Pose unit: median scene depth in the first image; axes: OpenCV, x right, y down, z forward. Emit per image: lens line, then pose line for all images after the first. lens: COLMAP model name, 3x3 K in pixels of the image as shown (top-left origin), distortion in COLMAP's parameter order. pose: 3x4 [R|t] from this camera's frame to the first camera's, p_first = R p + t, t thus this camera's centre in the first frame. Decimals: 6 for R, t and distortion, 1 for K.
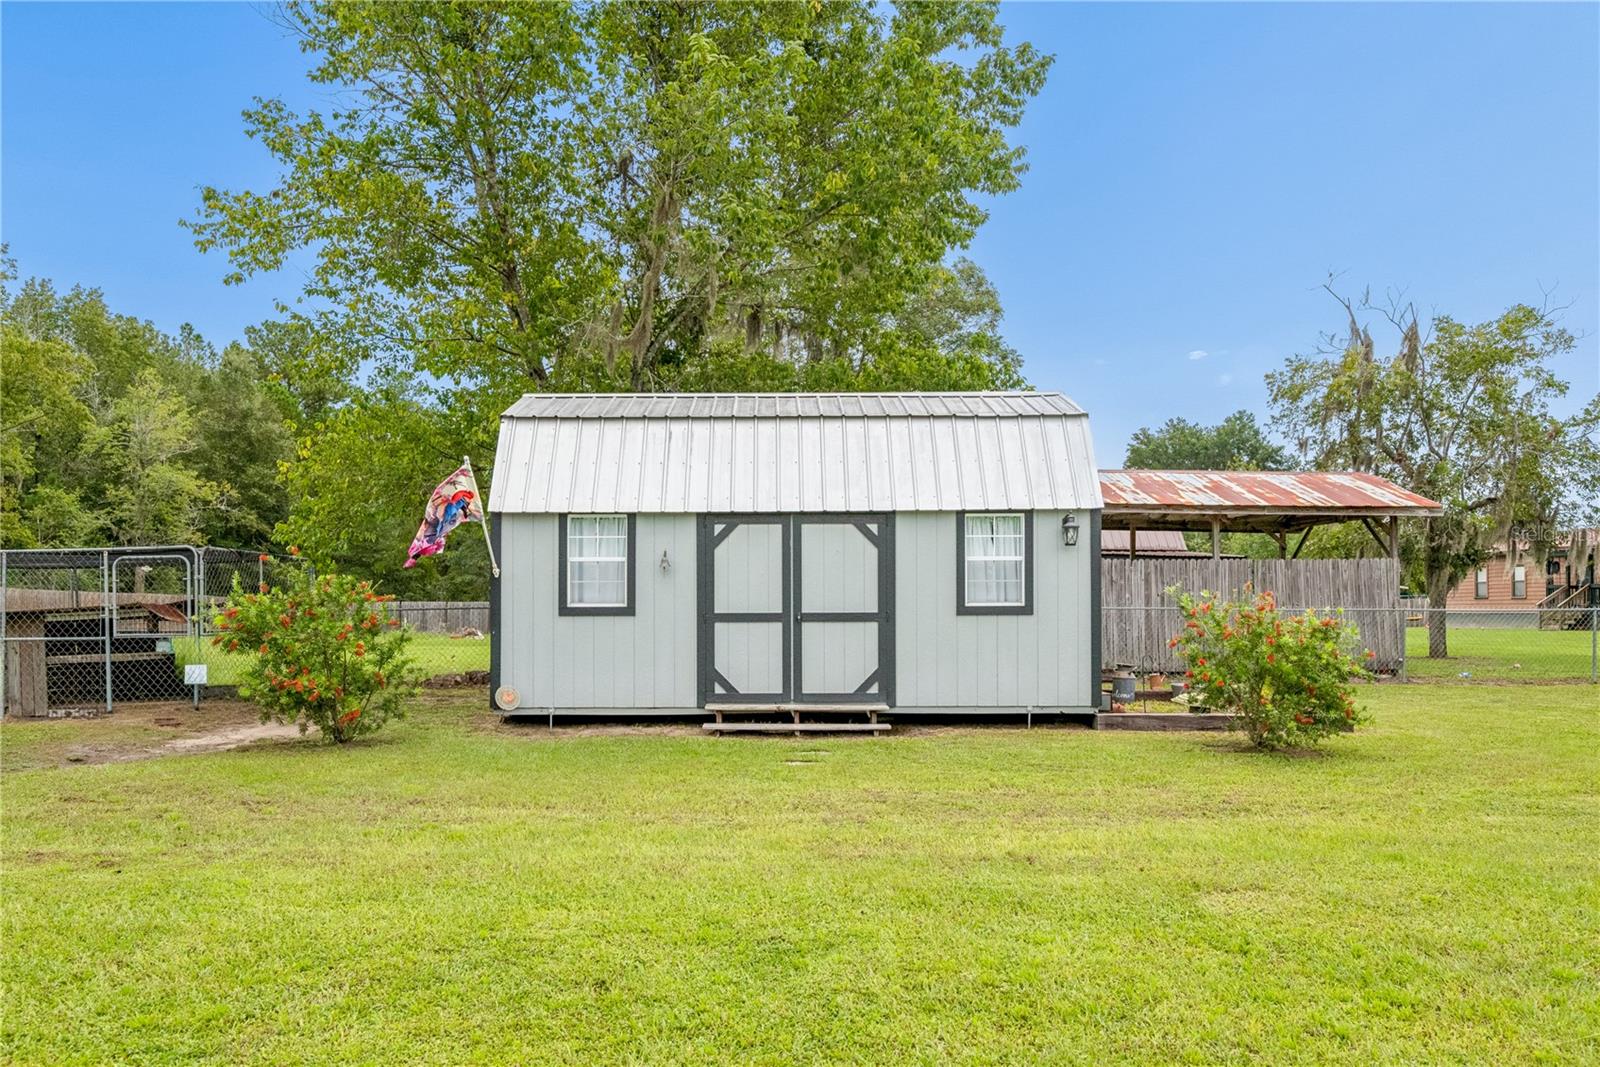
lens RADIAL K [[1028.4, 0, 770.4], [0, 1028.4, 597.5], [0, 0, 1]] dist [0.003863, -0.033903]
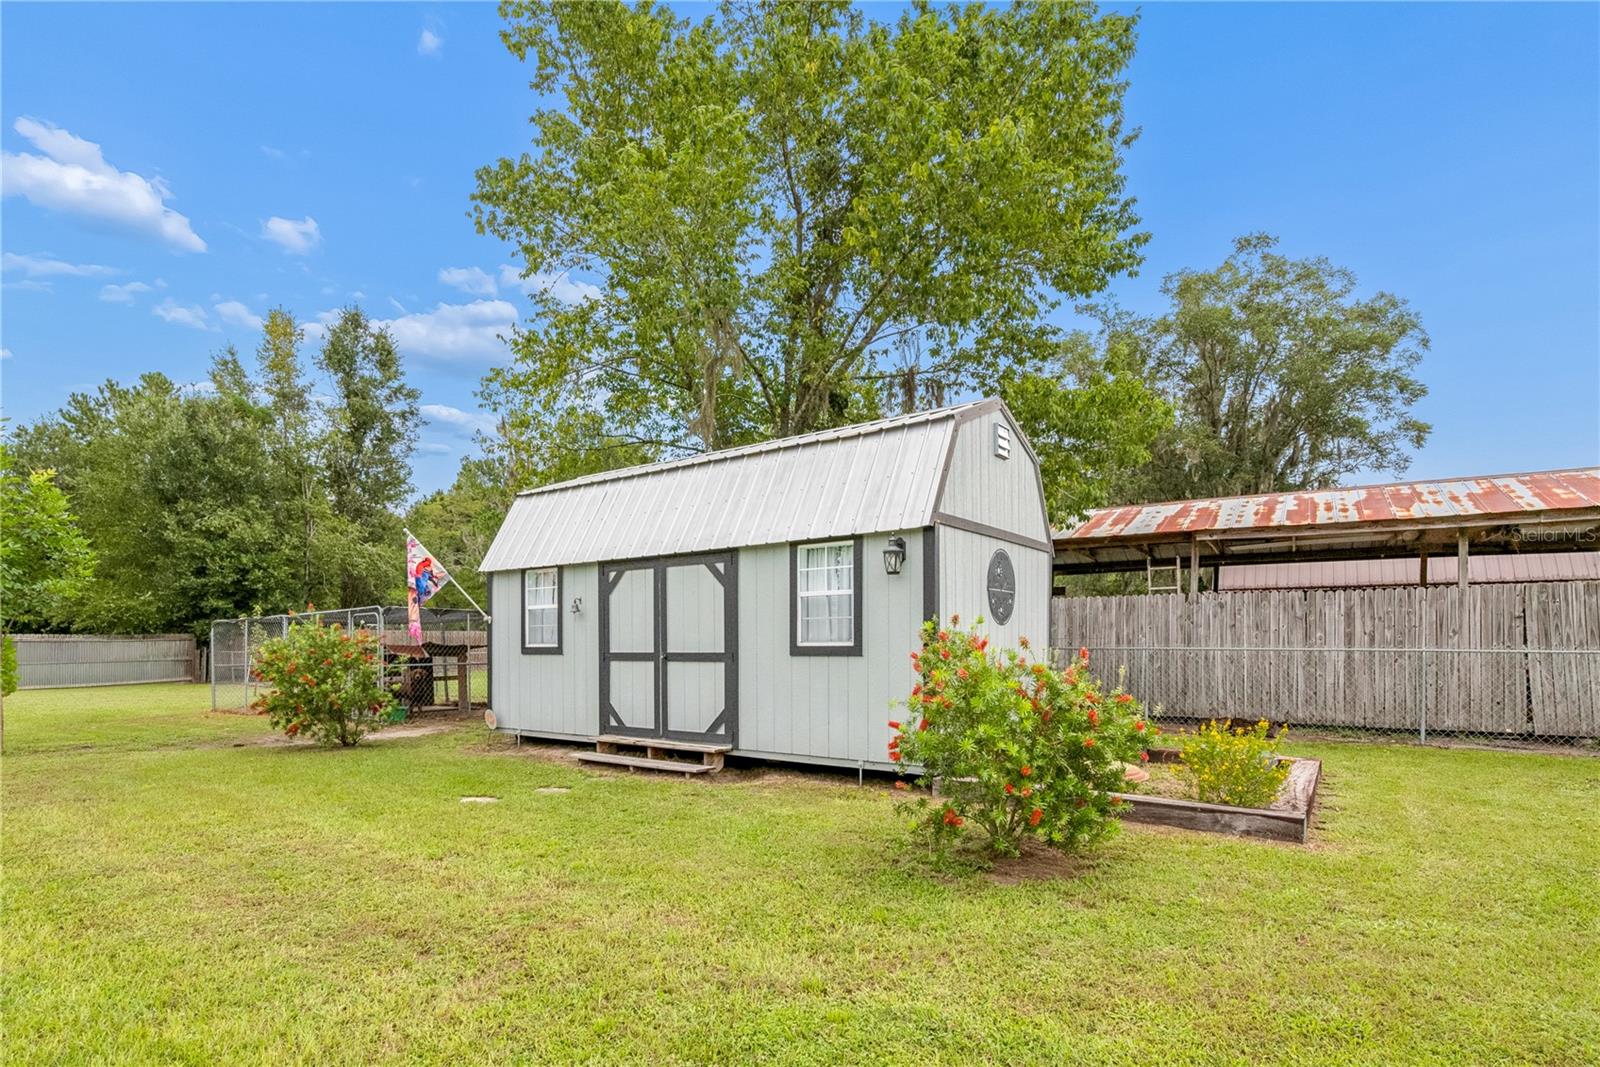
lens RADIAL K [[736.0, 0, 839.2], [0, 736.0, 650.6], [0, 0, 1]] dist [0.000355, 0.000051]
pose [[0.837608, 0.002766, -0.546265, 0.579990], [0.004161, 0.999926, 0.011443, 0.005096], [0.546256, -0.011857, 0.837534, 0.470360]]
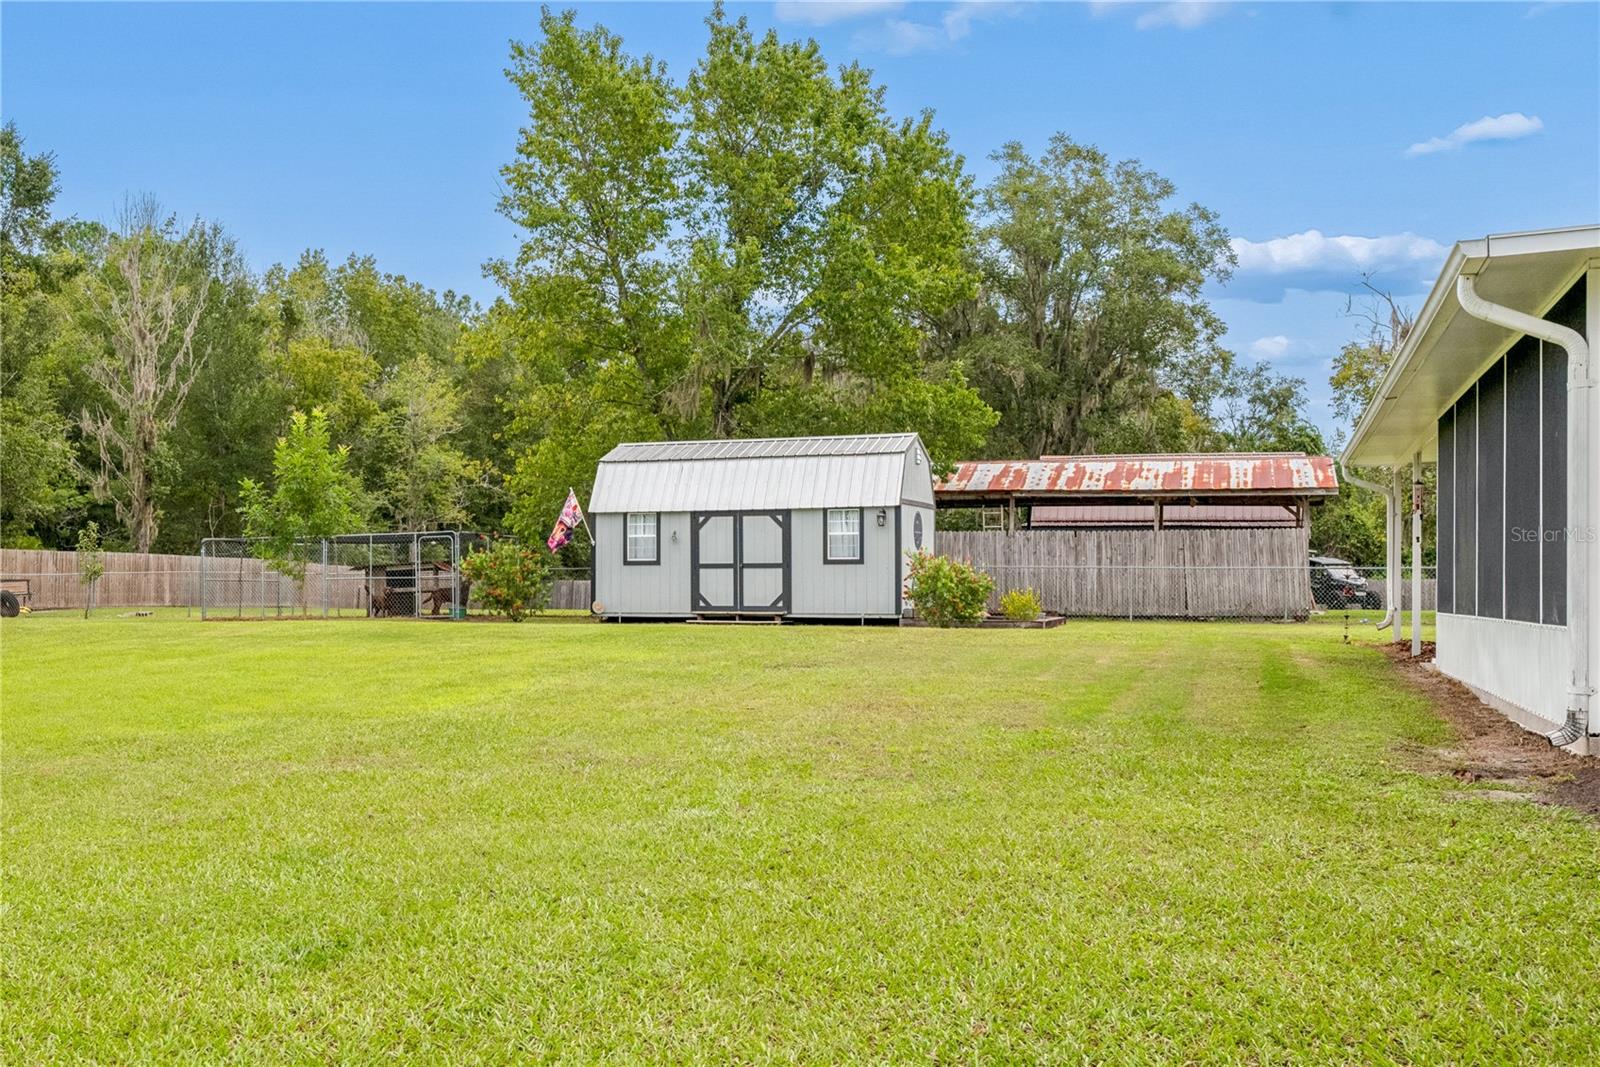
lens RADIAL K [[1467.4, 0, 800.4], [0, 1467.4, 572.7], [0, 0, 1]] dist [0.004082, 0.009779]
pose [[0.959525, -0.002476, -0.281613, 0.886629], [0.000321, 0.999970, -0.007696, 0.052577], [0.281623, 0.007294, 0.959497, -1.549694]]
